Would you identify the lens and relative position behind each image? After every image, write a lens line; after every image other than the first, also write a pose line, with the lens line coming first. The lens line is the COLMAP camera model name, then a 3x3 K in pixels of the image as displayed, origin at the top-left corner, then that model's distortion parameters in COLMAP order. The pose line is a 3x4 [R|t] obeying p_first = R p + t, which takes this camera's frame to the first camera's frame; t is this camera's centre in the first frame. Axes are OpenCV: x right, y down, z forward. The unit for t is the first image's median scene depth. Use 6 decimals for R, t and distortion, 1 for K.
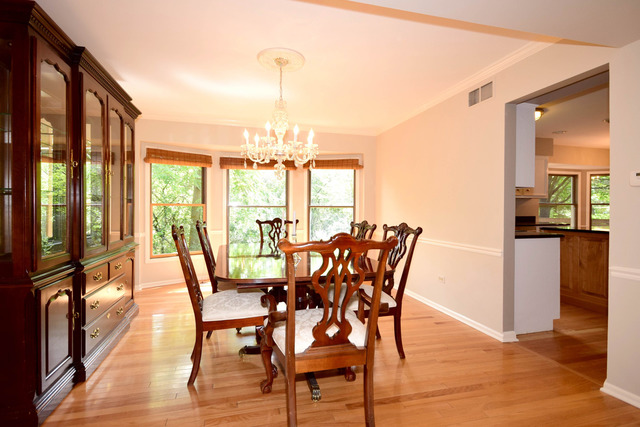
lens RADIAL K [[296.4, 0, 320.0], [0, 296.4, 213.5], [0, 0, 1]] dist [-0.004355, -0.000584]
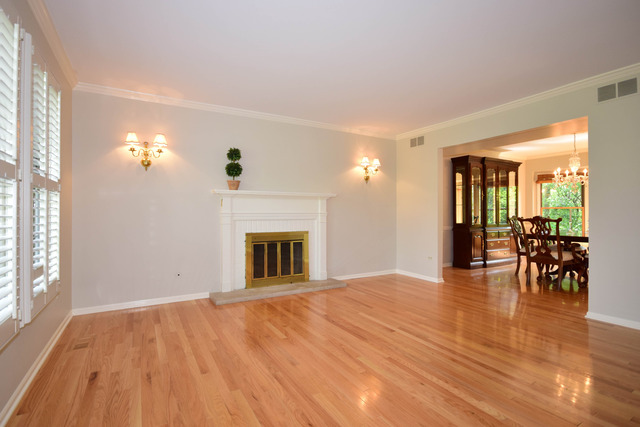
lens RADIAL K [[327.7, 0, 320.0], [0, 327.7, 213.5], [0, 0, 1]] dist [0.029828, 0.000241]
pose [[0.259406, -0.001546, -0.965767, 1.046497], [-0.010902, 0.999930, -0.004529, 0.027725], [0.965707, 0.011703, 0.259371, -0.783715]]
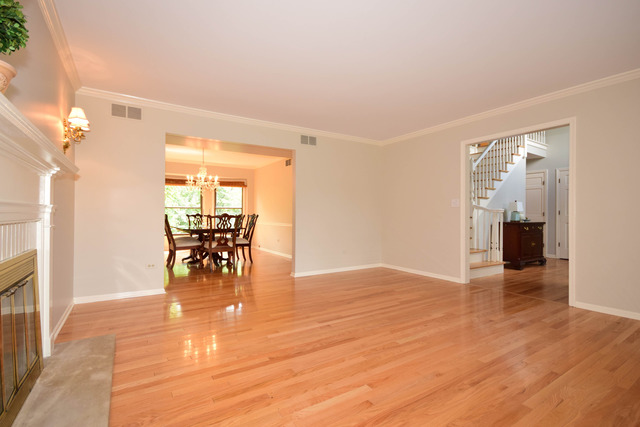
lens RADIAL K [[296.4, 0, 320.0], [0, 296.4, 213.5], [0, 0, 1]] dist [-0.004355, -0.000584]
pose [[0.953385, -0.002524, 0.301745, 0.033147], [0.006416, 0.999909, -0.011909, 0.042987], [-0.301687, 0.013290, 0.953314, -1.104375]]
